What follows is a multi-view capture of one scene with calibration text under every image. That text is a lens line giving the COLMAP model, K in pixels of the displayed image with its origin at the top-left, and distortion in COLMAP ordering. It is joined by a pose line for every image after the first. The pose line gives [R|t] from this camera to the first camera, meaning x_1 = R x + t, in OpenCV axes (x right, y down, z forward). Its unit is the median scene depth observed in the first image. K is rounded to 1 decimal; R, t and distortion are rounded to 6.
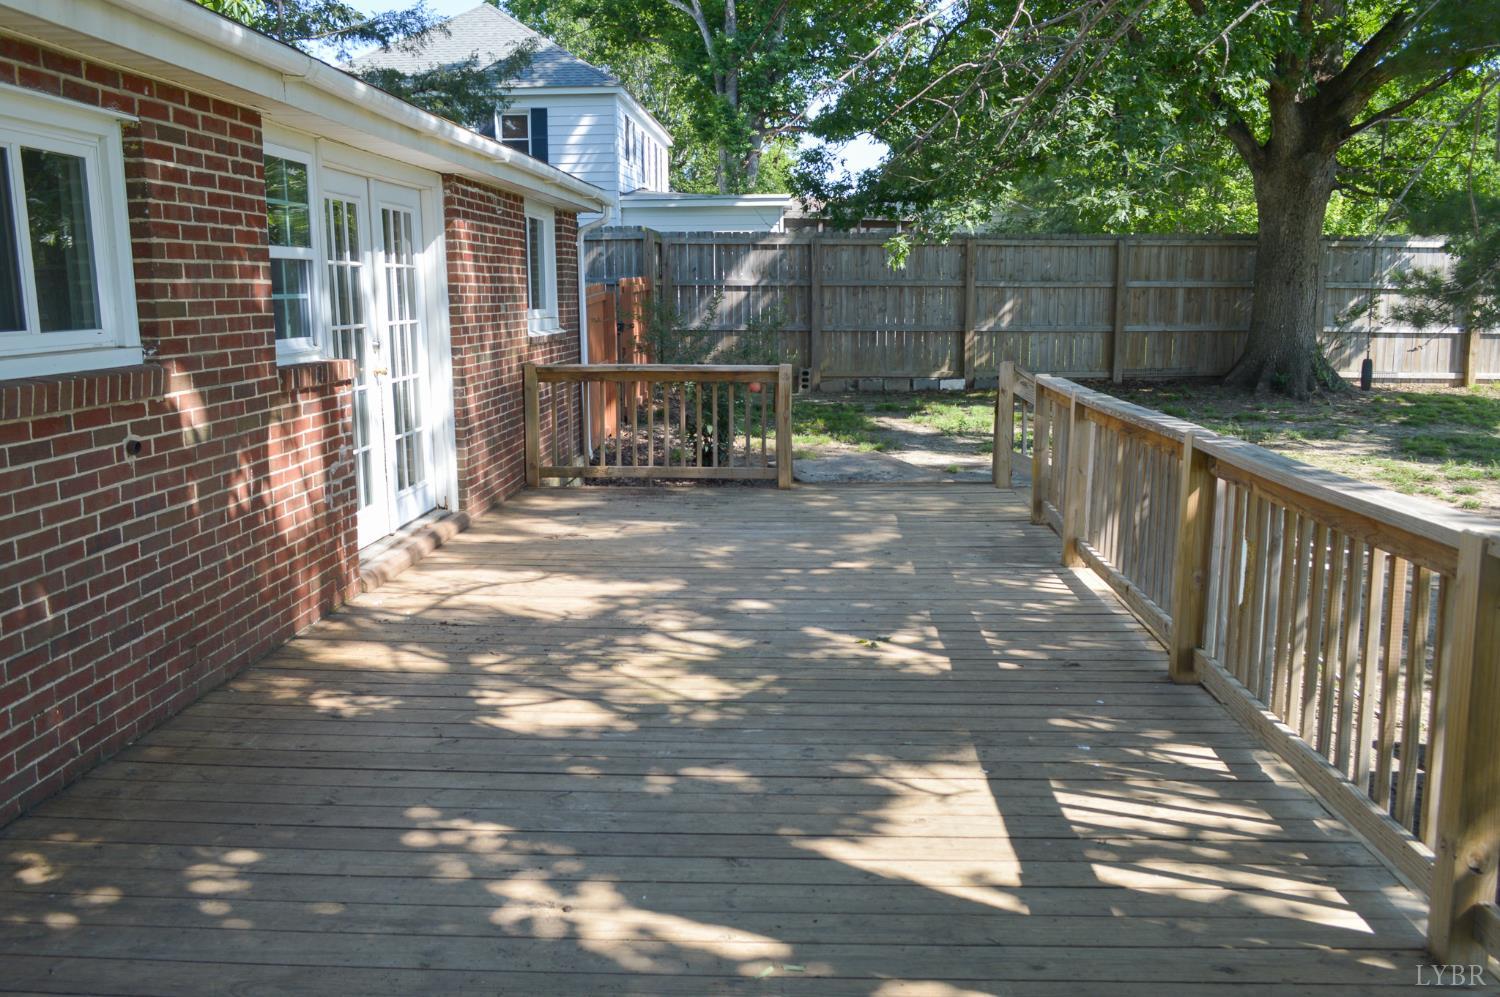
lens RADIAL K [[1150.4, 0, 750.7], [0, 1150.4, 493.8], [0, 0, 1]] dist [0.007977, 0.001962]
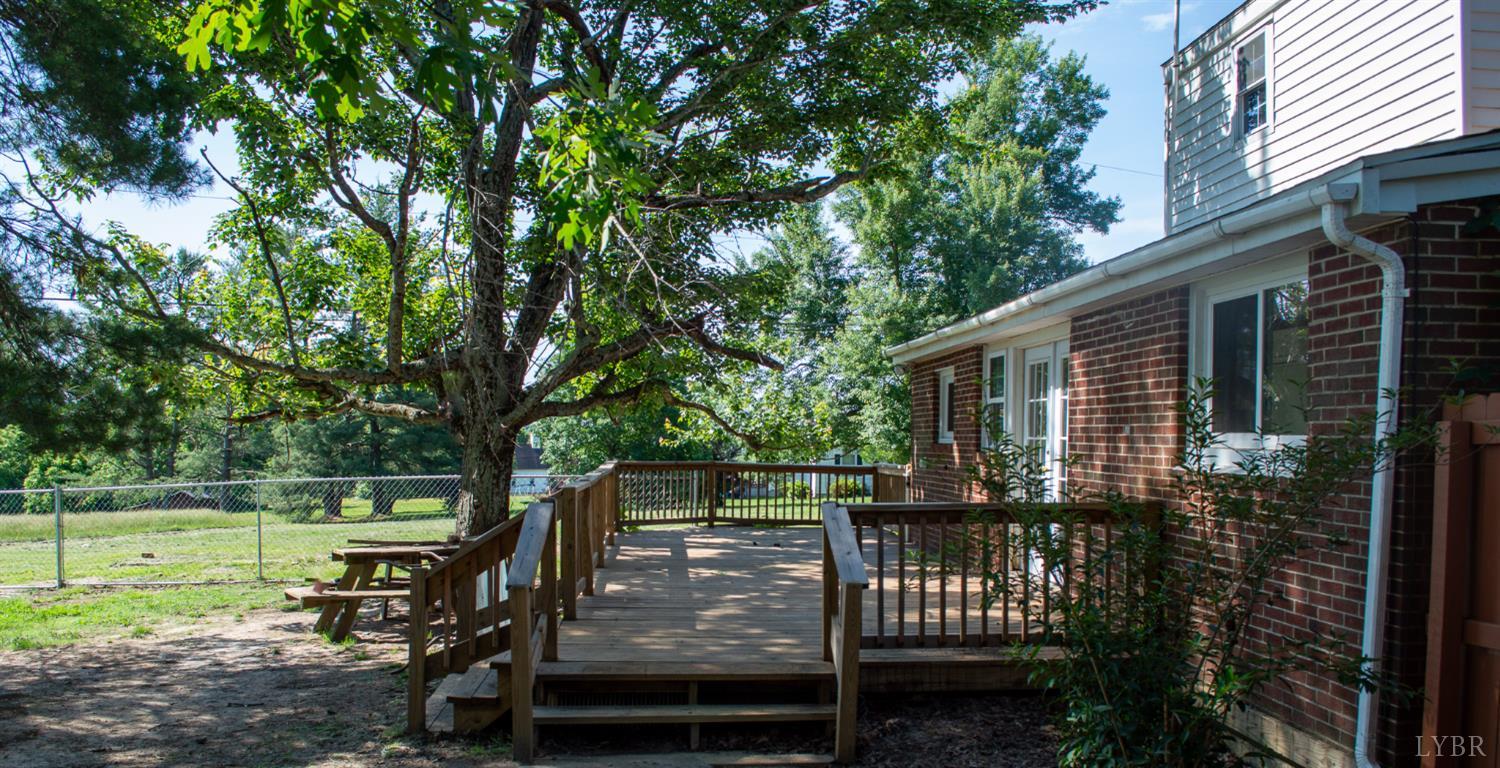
lens RADIAL K [[1117.2, 0, 749.9], [0, 1117.2, 384.0], [0, 0, 1]] dist [0.000007, 0.000003]
pose [[-0.992883, -0.003787, -0.119031, 0.199199], [-0.019239, 0.991467, 0.128931, -0.331738], [0.117527, 0.130303, -0.984484, 1.988056]]
